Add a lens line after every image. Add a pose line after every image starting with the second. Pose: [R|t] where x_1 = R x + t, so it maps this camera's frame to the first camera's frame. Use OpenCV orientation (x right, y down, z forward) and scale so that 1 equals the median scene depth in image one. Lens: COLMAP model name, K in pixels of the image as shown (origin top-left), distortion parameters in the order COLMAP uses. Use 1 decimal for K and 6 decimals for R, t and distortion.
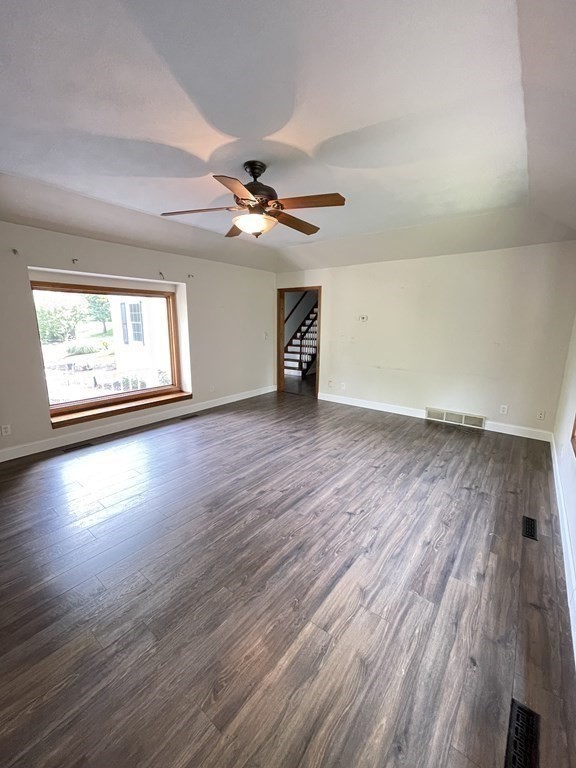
lens RADIAL K [[312.6, 0, 289.9], [0, 312.6, 383.0], [0, 0, 1]] dist [0.002818, 0.000149]
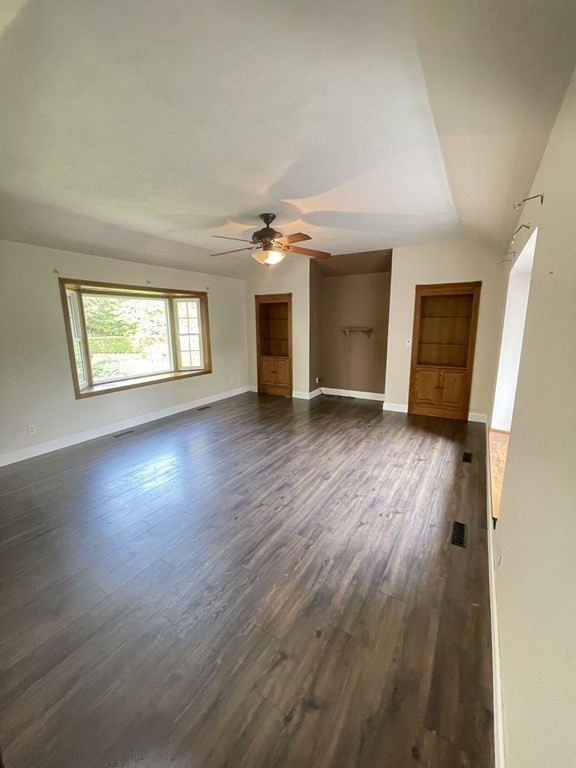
lens RADIAL K [[312.6, 0, 290.3], [0, 312.6, 380.5], [0, 0, 1]] dist [0.002818, 0.000149]
pose [[-0.992658, 0.024696, -0.118410, -0.022297], [-0.022547, 0.924000, 0.381726, -0.413594], [0.118838, 0.381593, -0.916659, 1.909349]]
